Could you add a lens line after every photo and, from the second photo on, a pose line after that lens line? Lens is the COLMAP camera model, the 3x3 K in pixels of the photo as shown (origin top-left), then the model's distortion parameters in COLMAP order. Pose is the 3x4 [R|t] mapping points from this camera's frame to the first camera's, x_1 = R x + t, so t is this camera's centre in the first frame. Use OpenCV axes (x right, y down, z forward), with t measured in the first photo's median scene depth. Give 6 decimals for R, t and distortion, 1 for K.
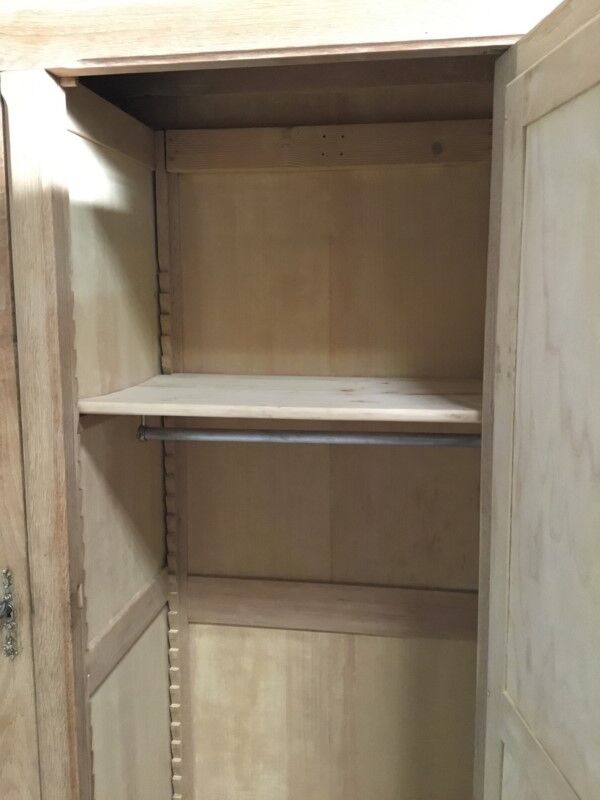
lens RADIAL K [[715.9, 0, 299.2], [0, 715.9, 400.9], [0, 0, 1]] dist [0.075702, -0.120123]
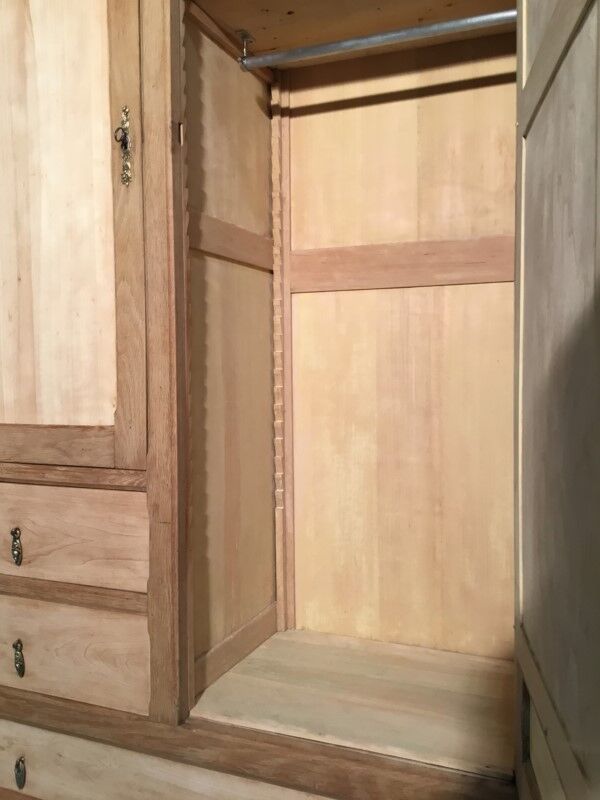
lens RADIAL K [[715.9, 0, 305.7], [0, 715.9, 406.9], [0, 0, 1]] dist [0.075702, -0.120123]
pose [[0.971969, 0.006935, -0.235005, 0.186020], [-0.029830, 0.995125, -0.094007, 0.831892], [0.233207, 0.098382, 0.967437, -0.073666]]
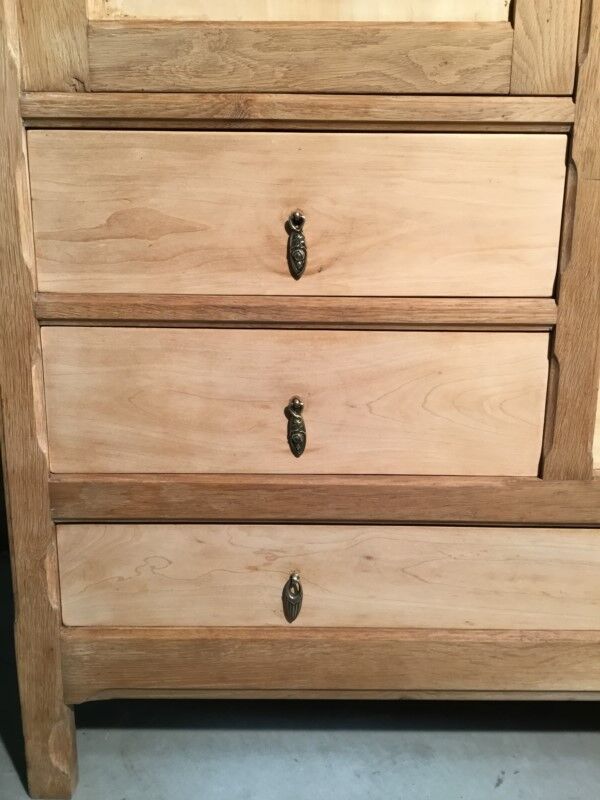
lens RADIAL K [[715.9, 0, 284.9], [0, 715.9, 379.8], [0, 0, 1]] dist [0.075702, -0.120123]
pose [[0.987310, -0.030030, 0.155940, -0.780521], [0.016892, 0.996246, 0.084899, 1.058624], [-0.157904, -0.081187, 0.984111, 0.328089]]
